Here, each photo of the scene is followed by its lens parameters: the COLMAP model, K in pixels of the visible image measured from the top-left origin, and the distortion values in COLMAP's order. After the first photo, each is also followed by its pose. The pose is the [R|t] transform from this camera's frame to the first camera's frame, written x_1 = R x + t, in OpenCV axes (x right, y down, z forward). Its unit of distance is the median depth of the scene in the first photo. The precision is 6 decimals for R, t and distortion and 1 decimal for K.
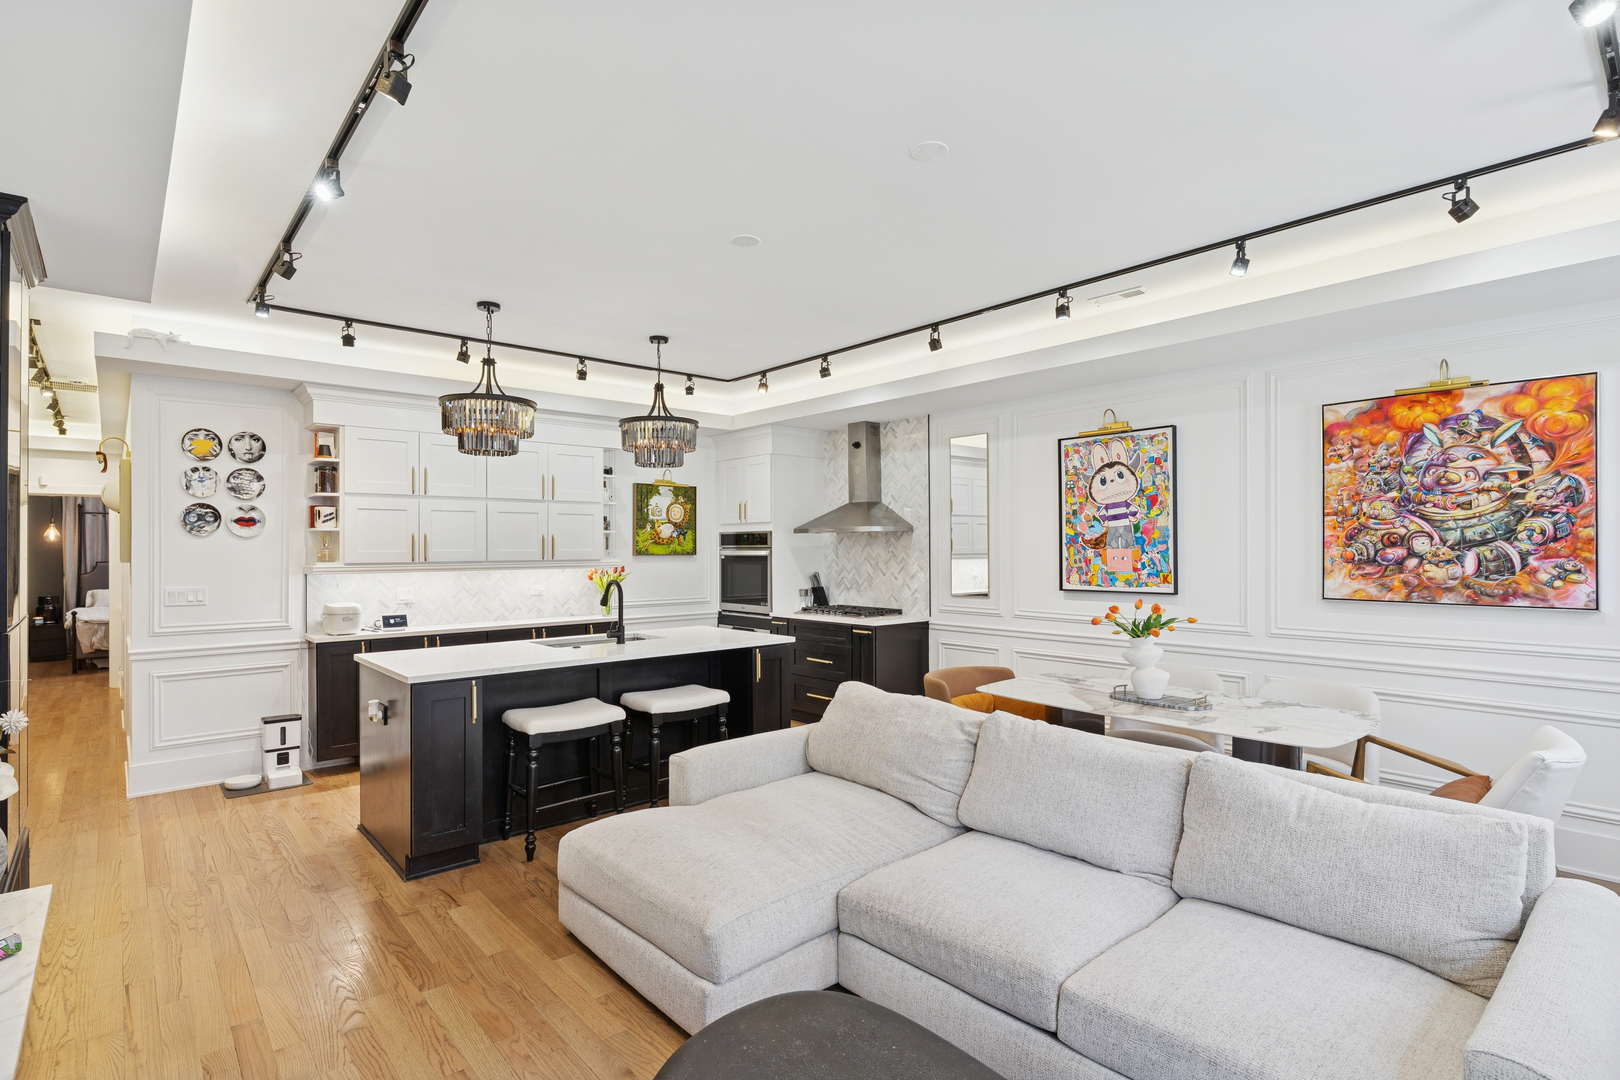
lens RADIAL K [[796.5, 0, 804.9], [0, 796.5, 541.5], [0, 0, 1]] dist [-0.000881, -0.000259]
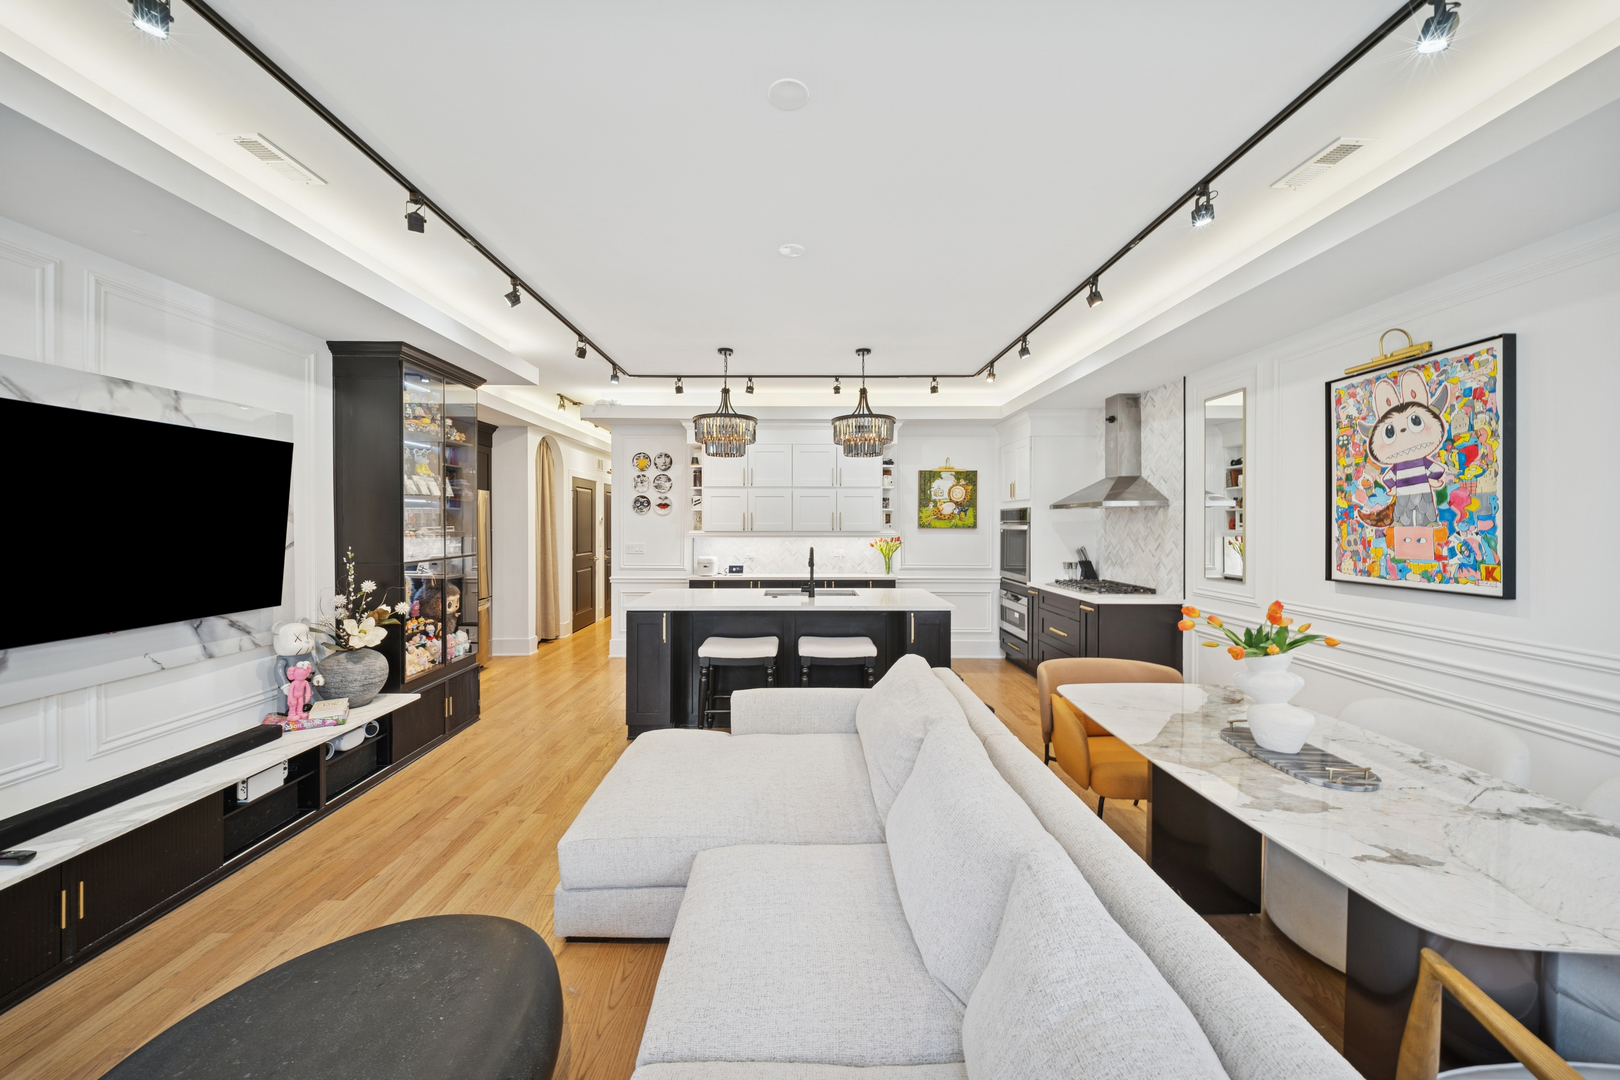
lens RADIAL K [[577.7, 0, 798.3], [0, 577.7, 524.8], [0, 0, 1]] dist [0.013805, -0.009024]
pose [[0.752617, 0.007467, -0.658416, 0.313986], [0.000701, 0.999926, 0.012141, 0.000904], [0.658458, -0.009599, 0.752556, 0.253828]]
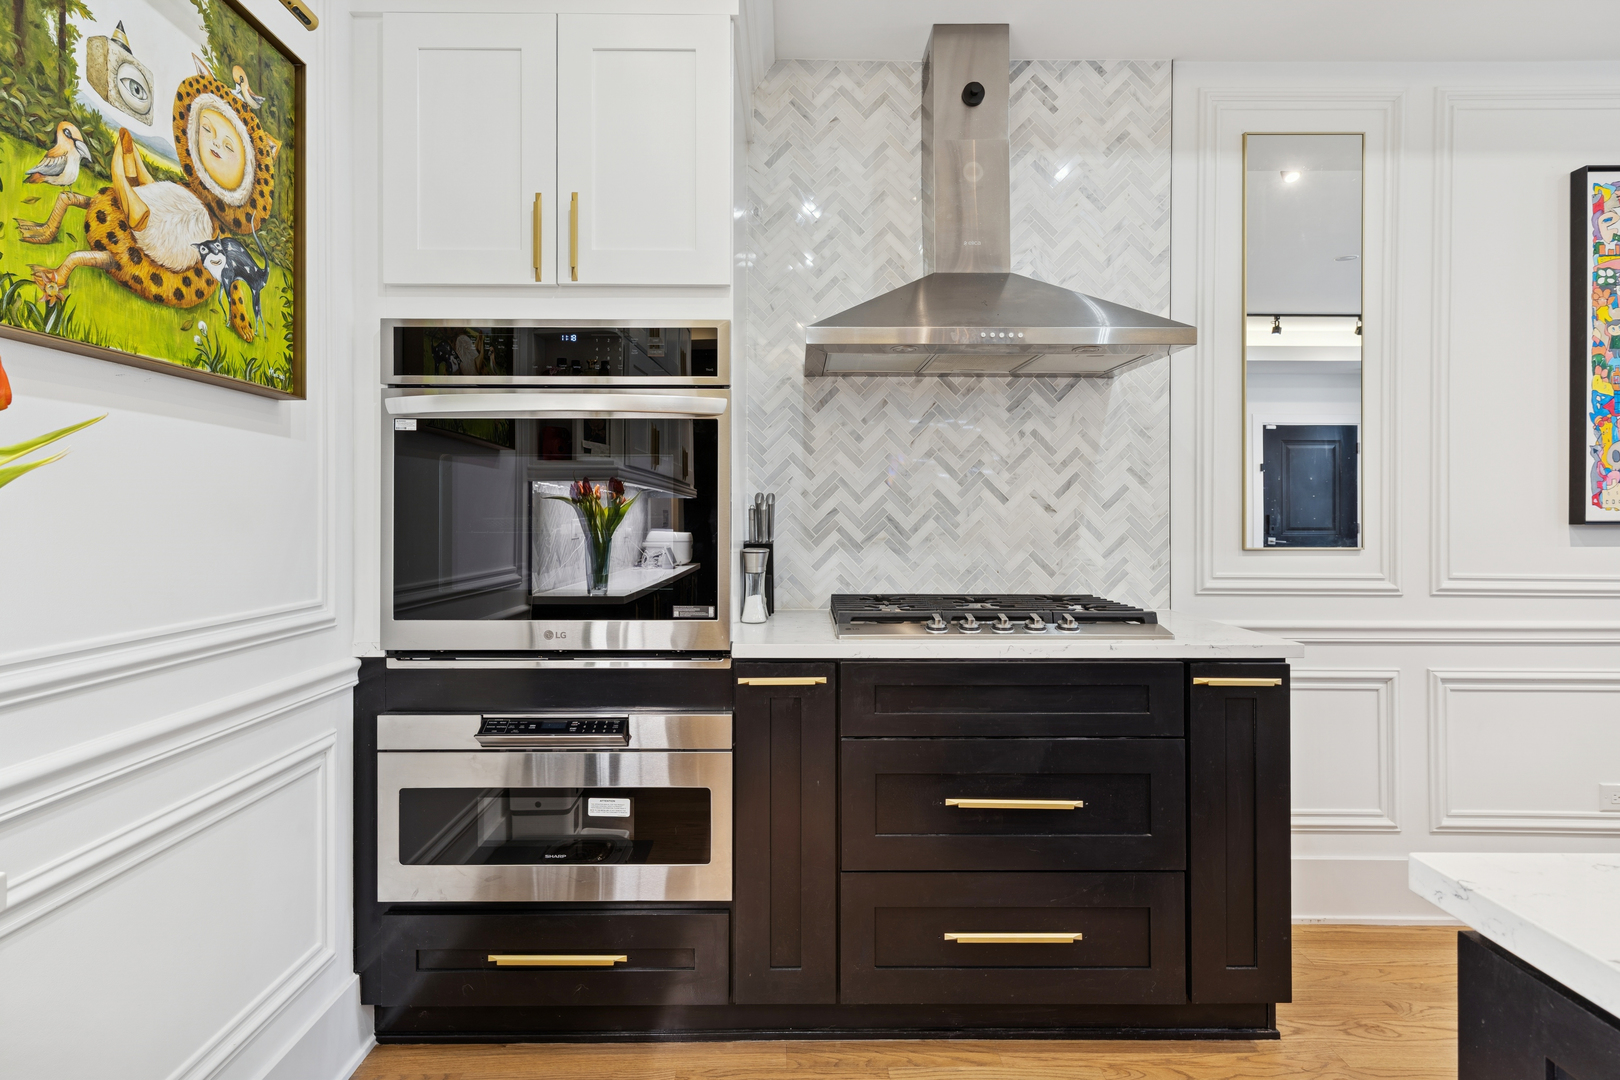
lens RADIAL K [[834.7, 0, 803.9], [0, 834.7, 514.3], [0, 0, 1]] dist [0.005903, 0.000780]
pose [[0.652670, 0.006676, 0.757613, -0.297202], [-0.011116, 0.999938, 0.000765, 0.062134], [-0.757560, -0.008921, 0.652704, 1.051676]]
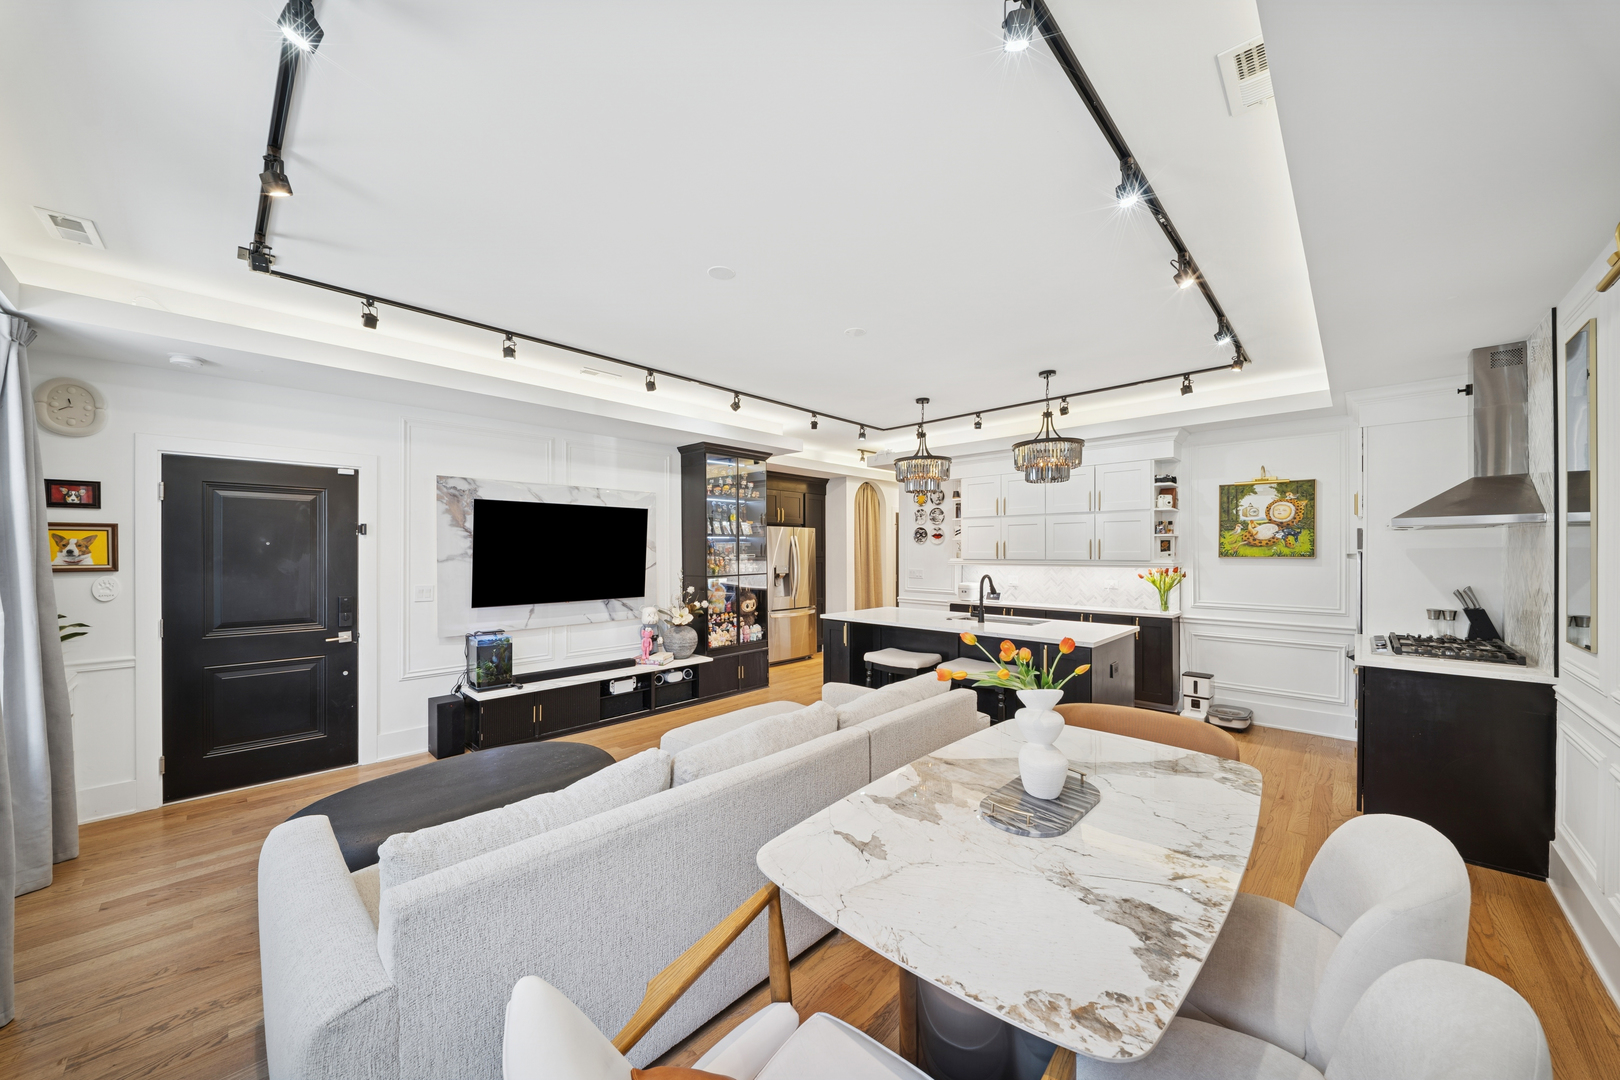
lens RADIAL K [[569.2, 0, 797.4], [0, 569.2, 552.1], [0, 0, 1]] dist [0.023827, -0.017161]
pose [[0.079354, 0.006391, -0.996826, 0.606719], [0.009385, 0.999930, 0.007158, 0.000805], [0.996802, -0.009923, 0.079288, 0.538716]]
